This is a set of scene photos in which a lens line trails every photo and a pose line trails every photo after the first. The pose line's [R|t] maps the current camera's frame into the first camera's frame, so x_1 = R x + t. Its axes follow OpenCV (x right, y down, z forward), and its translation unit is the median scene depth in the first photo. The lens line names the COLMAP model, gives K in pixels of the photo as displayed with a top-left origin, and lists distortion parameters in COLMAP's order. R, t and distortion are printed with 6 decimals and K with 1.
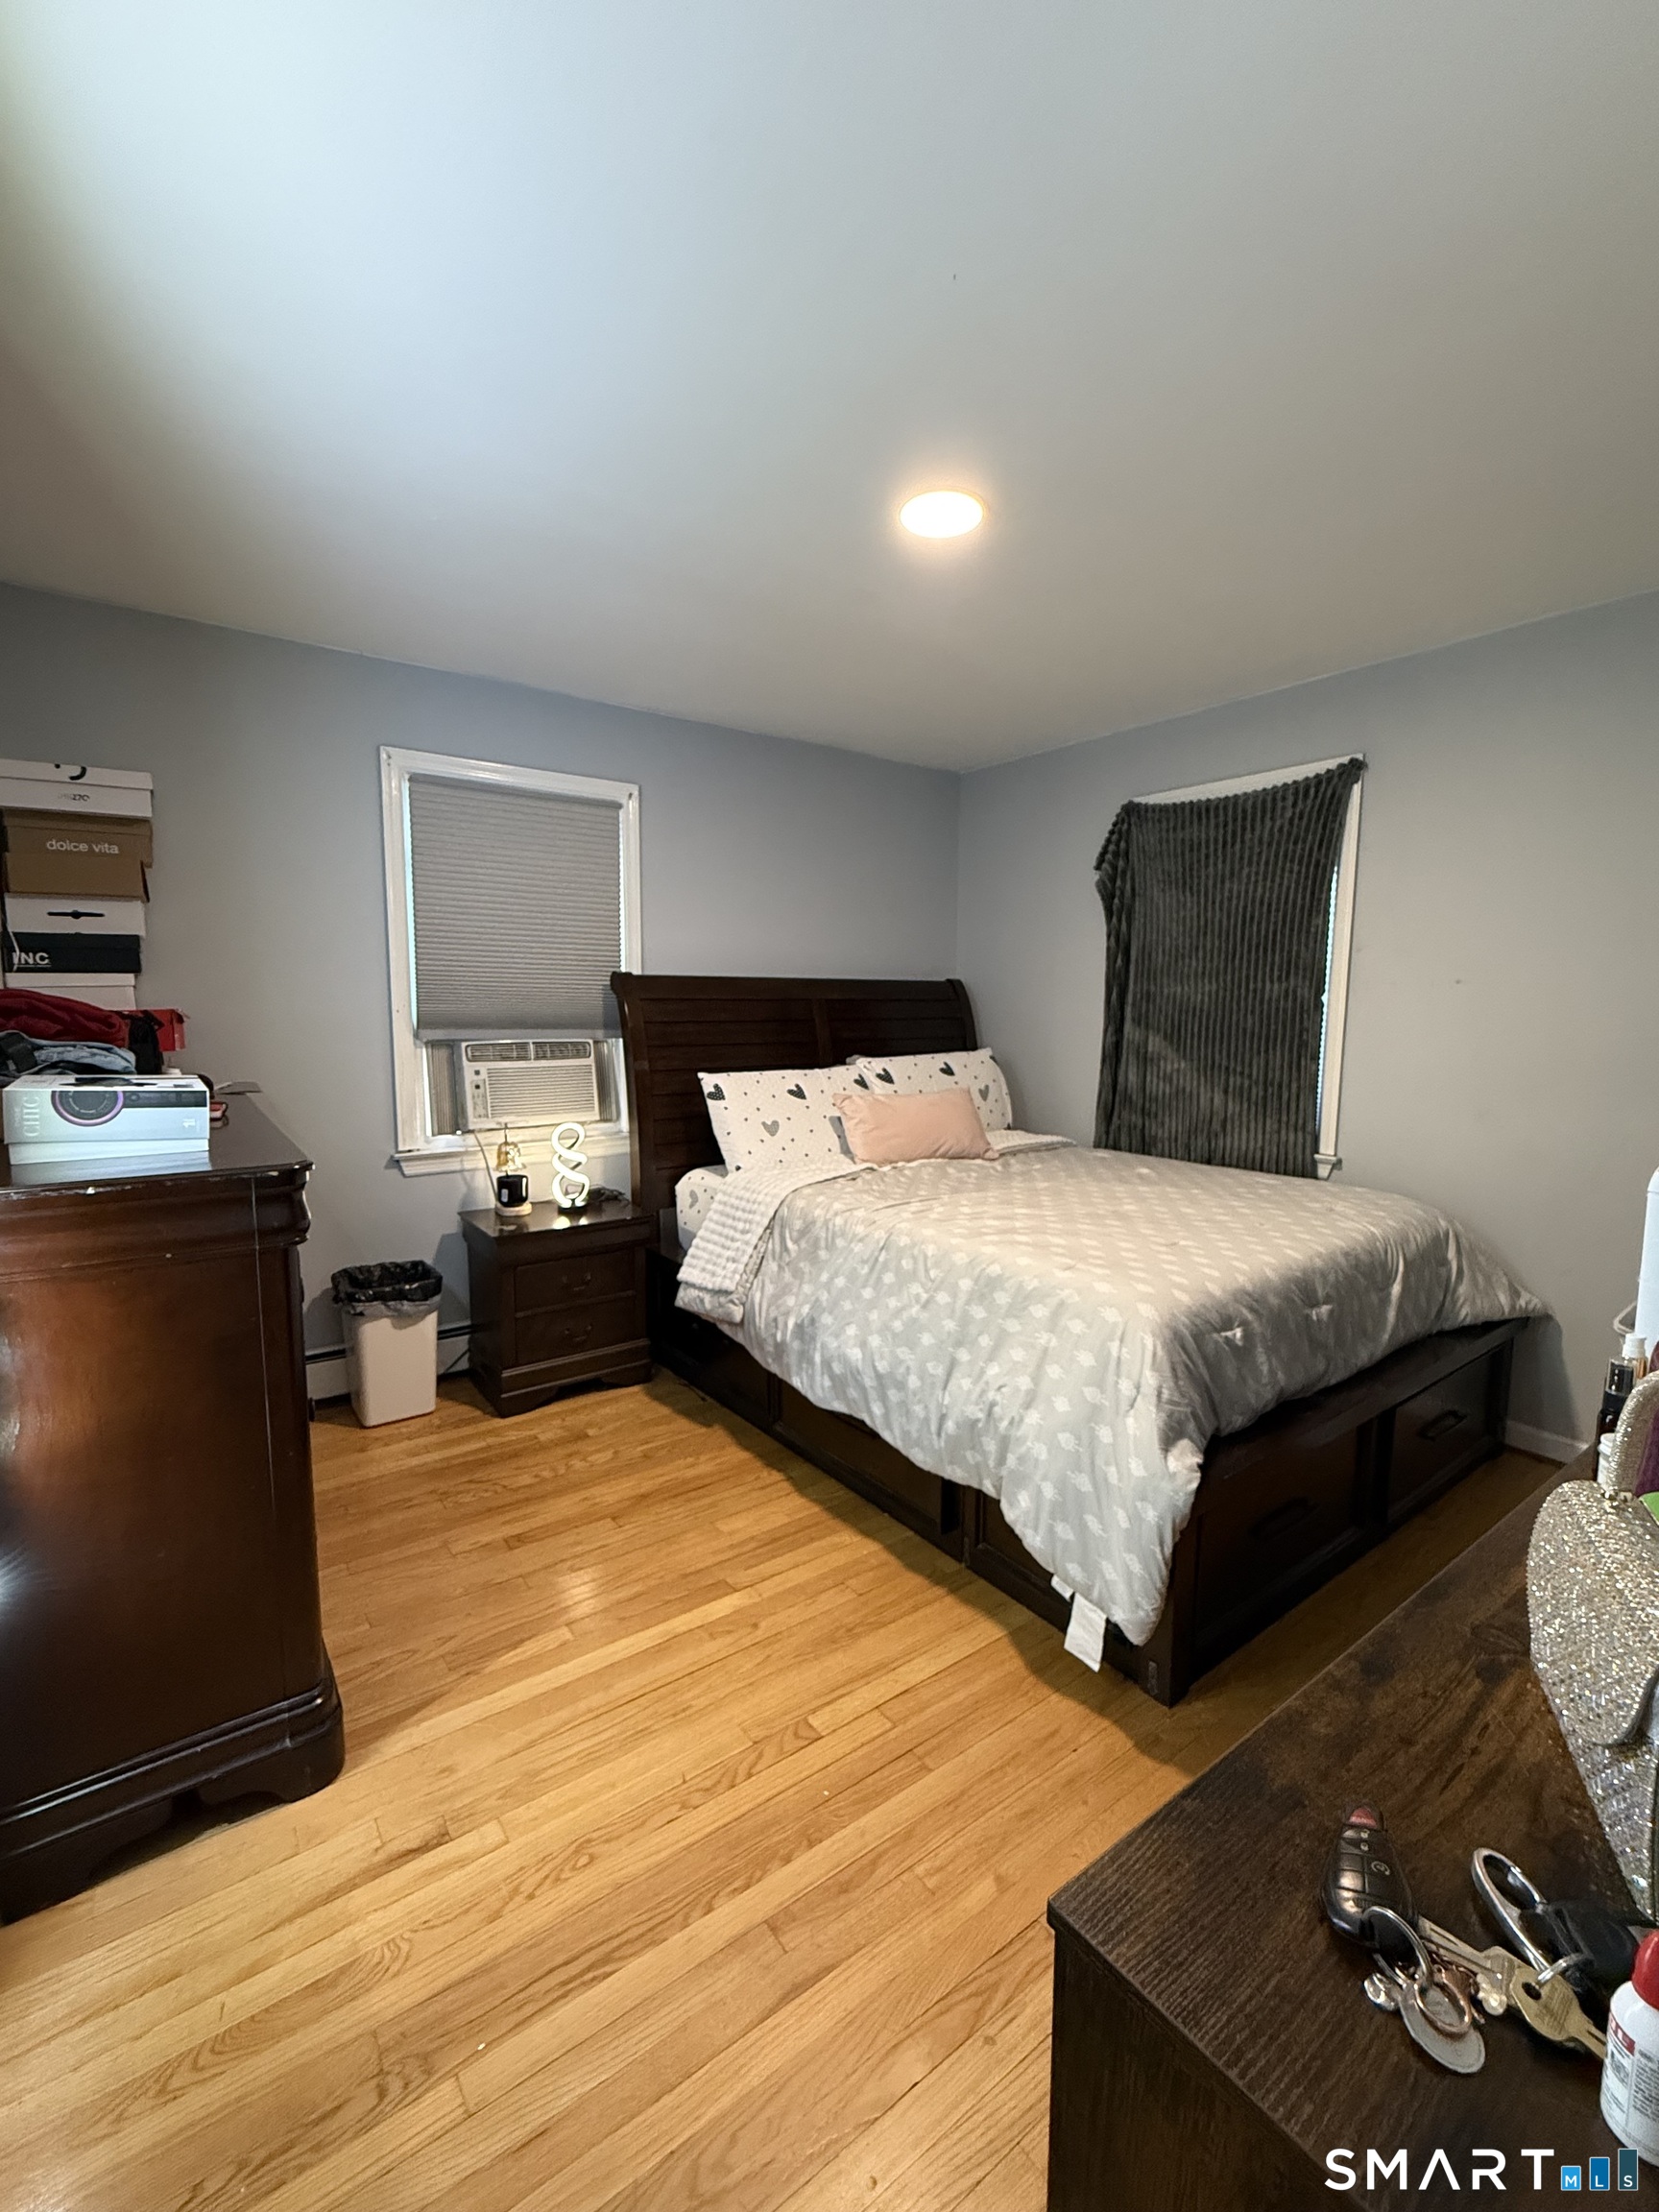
lens RADIAL K [[952.6, 0, 835.0], [0, 952.6, 1105.3], [0, 0, 1]] dist [-0.000391, 0.000120]
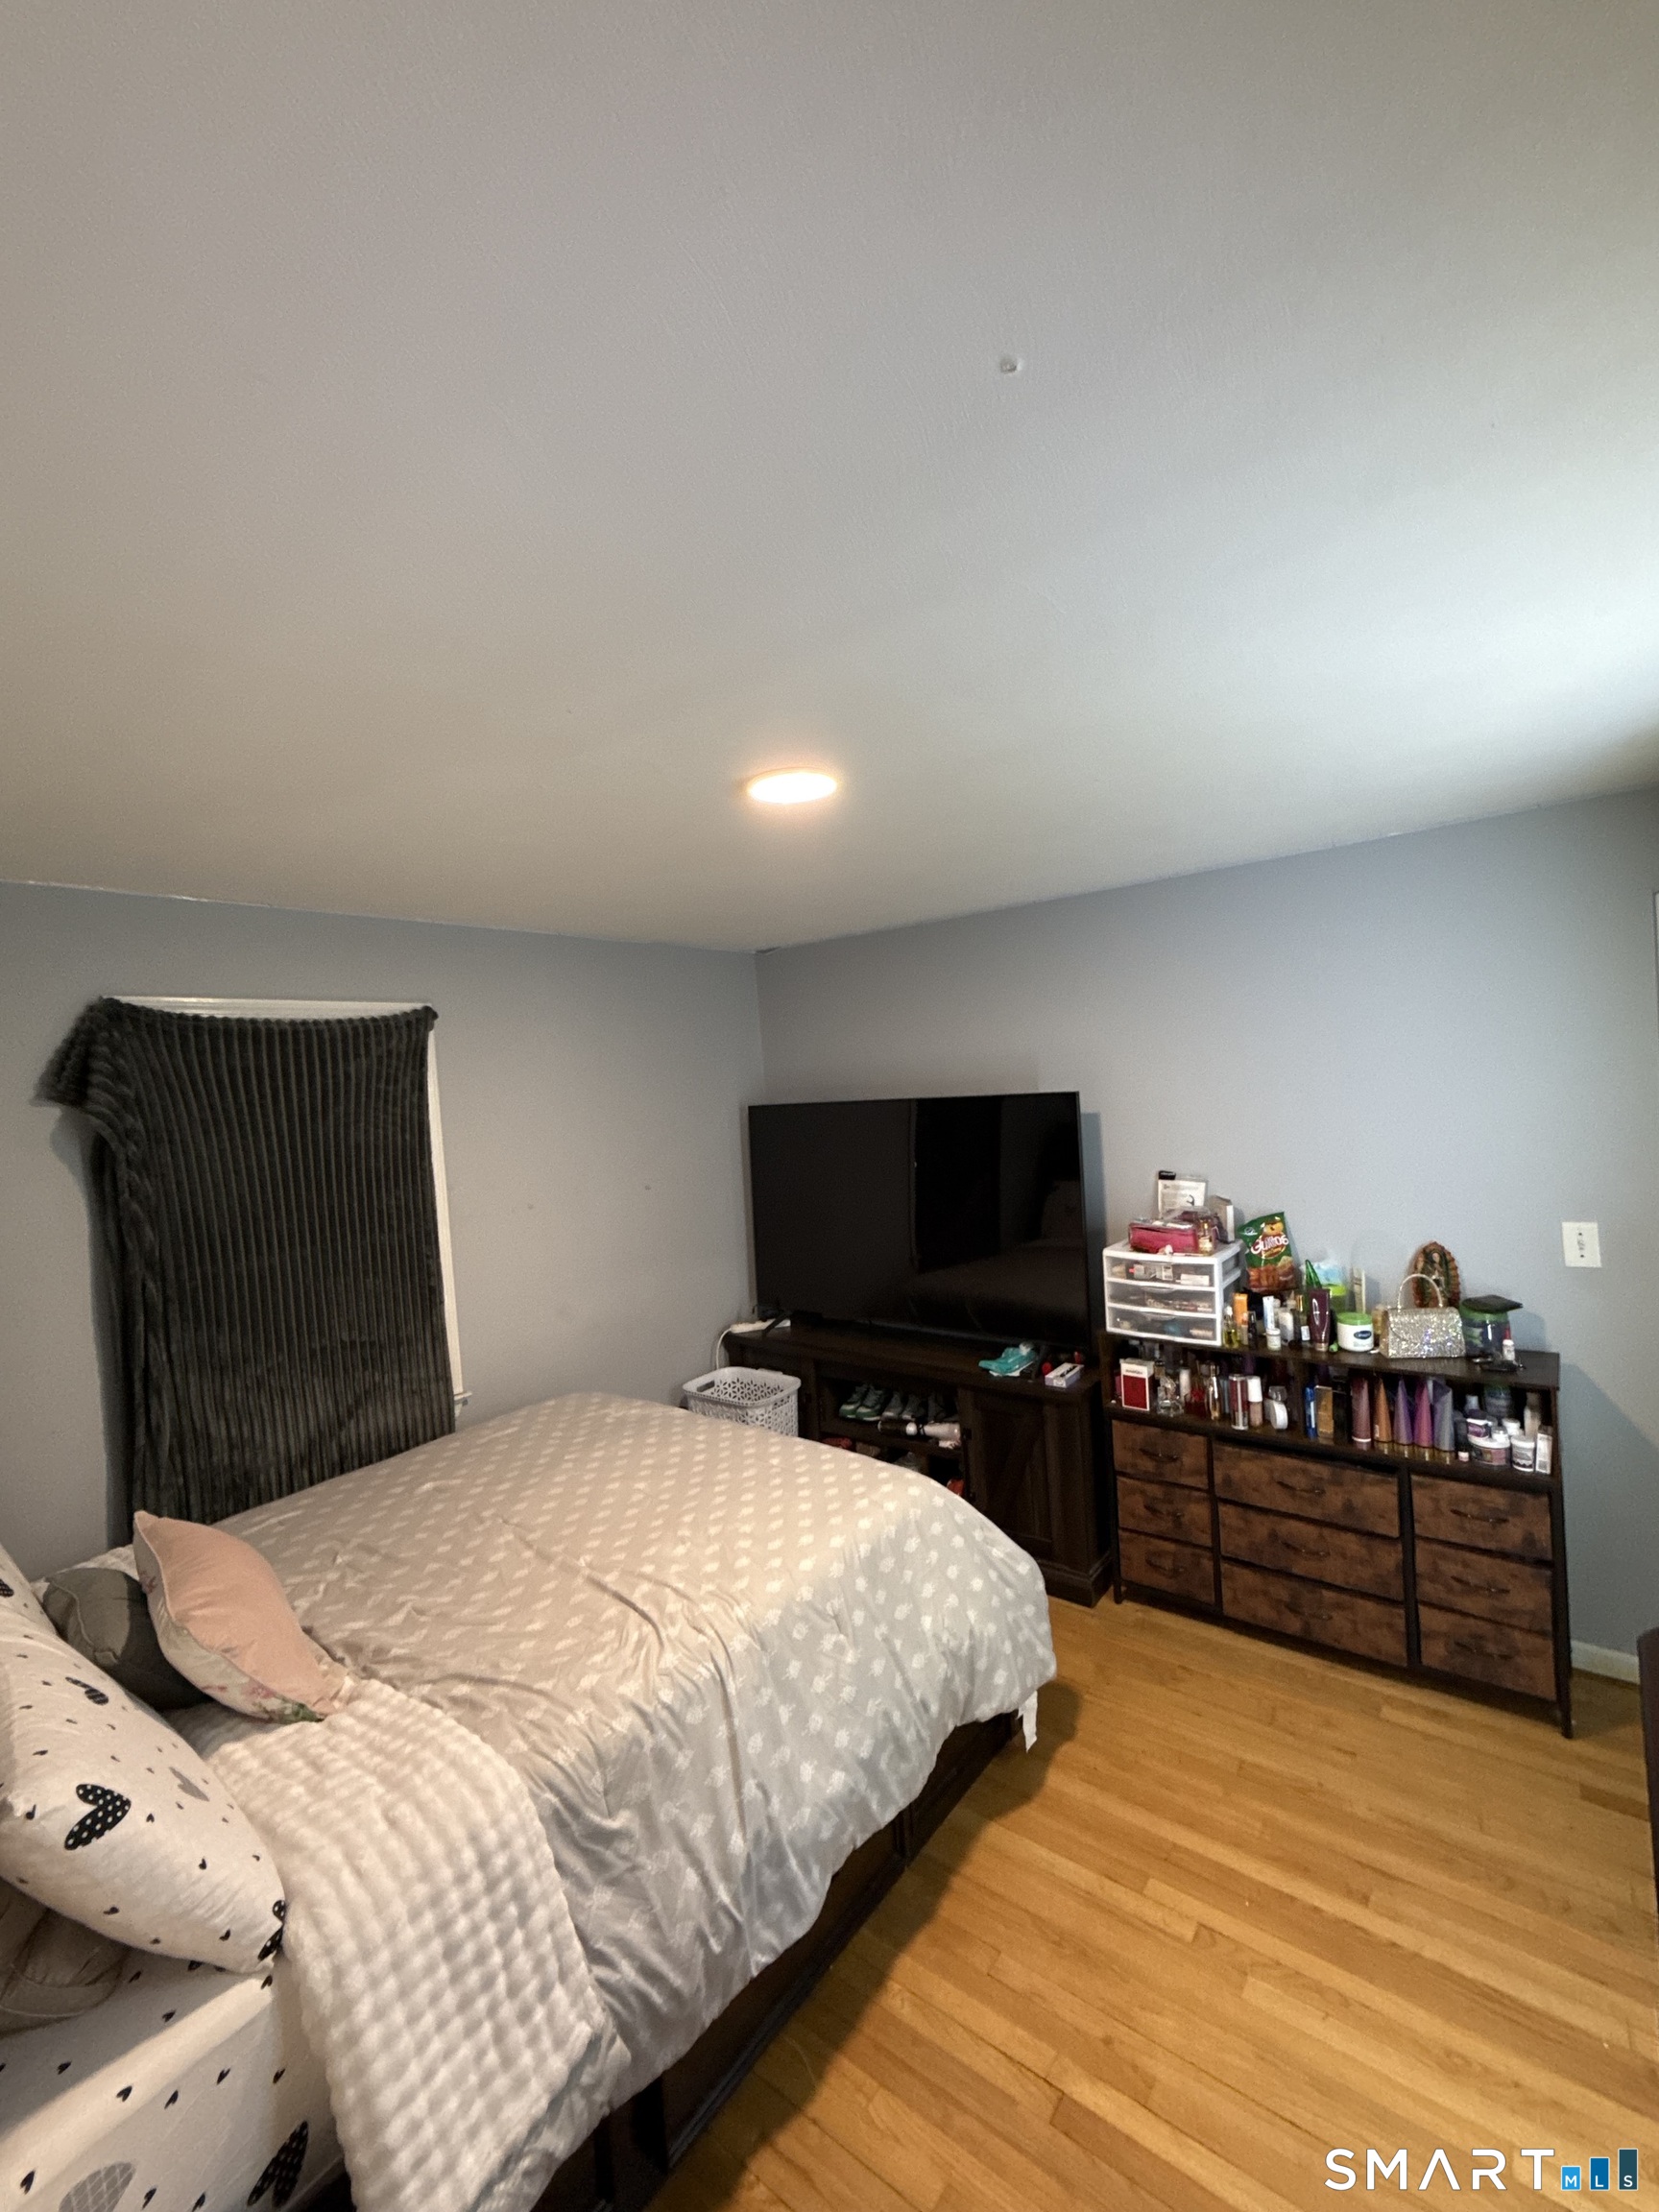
lens RADIAL K [[947.5, 0, 834.4], [0, 947.5, 1108.0], [0, 0, 1]] dist [-0.000506, 0.000636]
pose [[-0.265041, -0.019416, 0.964042, -0.723536], [0.170995, 0.983004, 0.066809, -0.329517], [-0.948954, 0.182554, -0.257216, 1.141084]]
